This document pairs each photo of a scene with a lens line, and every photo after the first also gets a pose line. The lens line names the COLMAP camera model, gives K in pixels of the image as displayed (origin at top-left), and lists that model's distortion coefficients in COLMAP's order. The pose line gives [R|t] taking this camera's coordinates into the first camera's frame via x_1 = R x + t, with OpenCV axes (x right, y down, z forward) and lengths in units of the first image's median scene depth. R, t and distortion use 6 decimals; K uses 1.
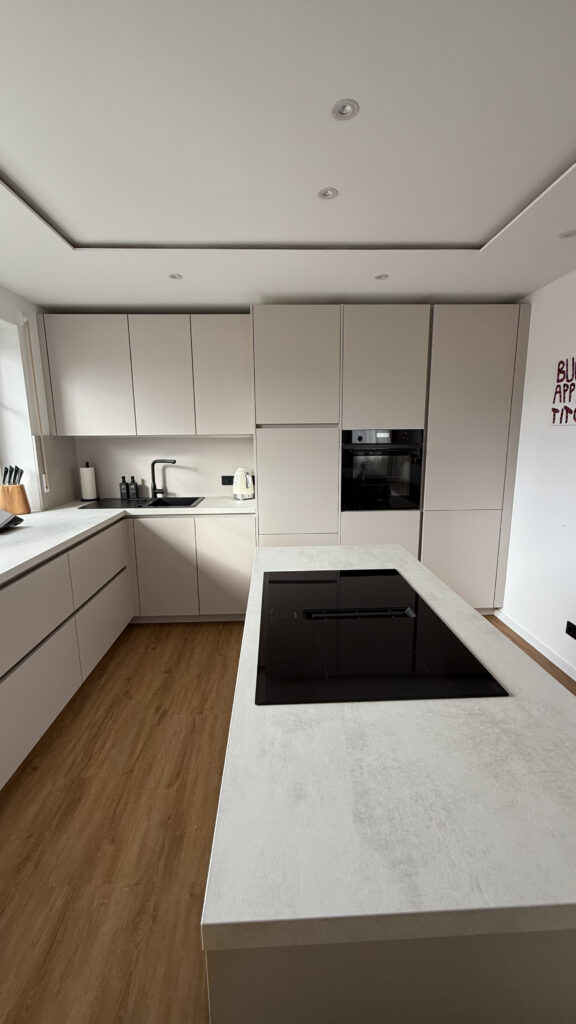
lens RADIAL K [[408.7, 0, 289.3], [0, 408.7, 511.2], [0, 0, 1]] dist [0.000688, -0.000091]
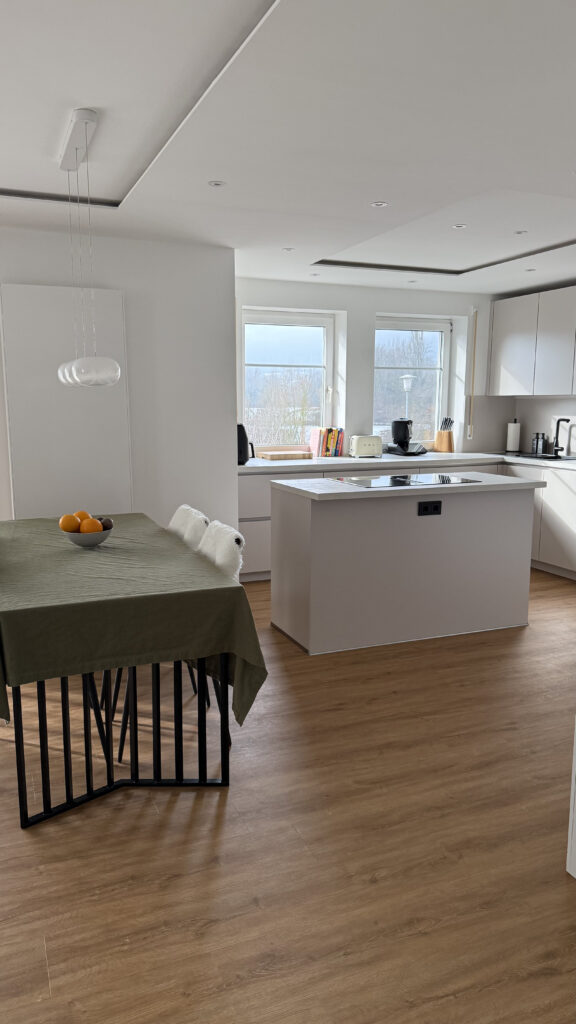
lens RADIAL K [[718.8, 0, 275.3], [0, 718.8, 516.3], [0, 0, 1]] dist [0.086231, -0.126680]
pose [[0.337949, 0.155831, -0.928174, 1.576561], [-0.175974, 0.979268, 0.100336, 0.082478], [0.924567, 0.129426, 0.358365, -0.419708]]
